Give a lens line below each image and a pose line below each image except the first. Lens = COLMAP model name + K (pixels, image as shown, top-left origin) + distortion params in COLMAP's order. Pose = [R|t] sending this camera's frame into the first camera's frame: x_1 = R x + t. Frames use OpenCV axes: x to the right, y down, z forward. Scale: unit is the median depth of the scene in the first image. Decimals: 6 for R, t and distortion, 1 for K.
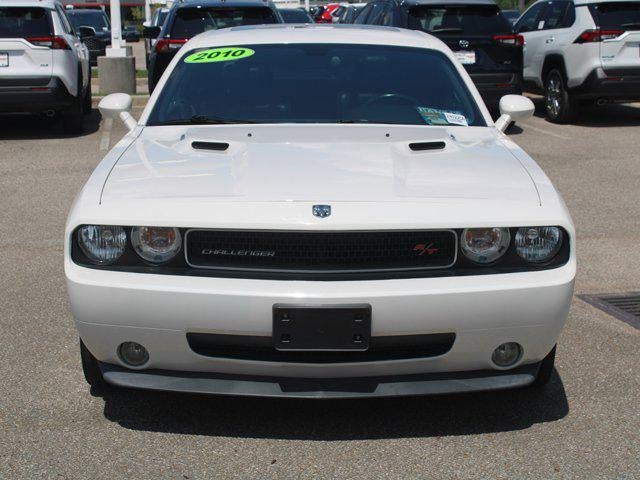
lens RADIAL K [[1156.9, 0, 321.8], [0, 1156.9, 214.0], [0, 0, 1]] dist [-0.006892, 0.018067]
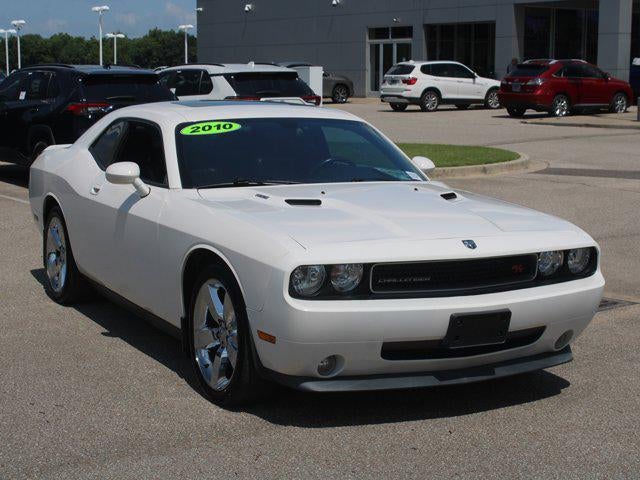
lens RADIAL K [[1156.9, 0, 321.8], [0, 1156.9, 214.0], [0, 0, 1]] dist [-0.006892, 0.018067]
pose [[0.895583, -0.040856, 0.443015, -0.729416], [0.062740, 0.997421, -0.034849, -0.001577], [-0.440448, 0.059005, 0.895837, -0.151771]]
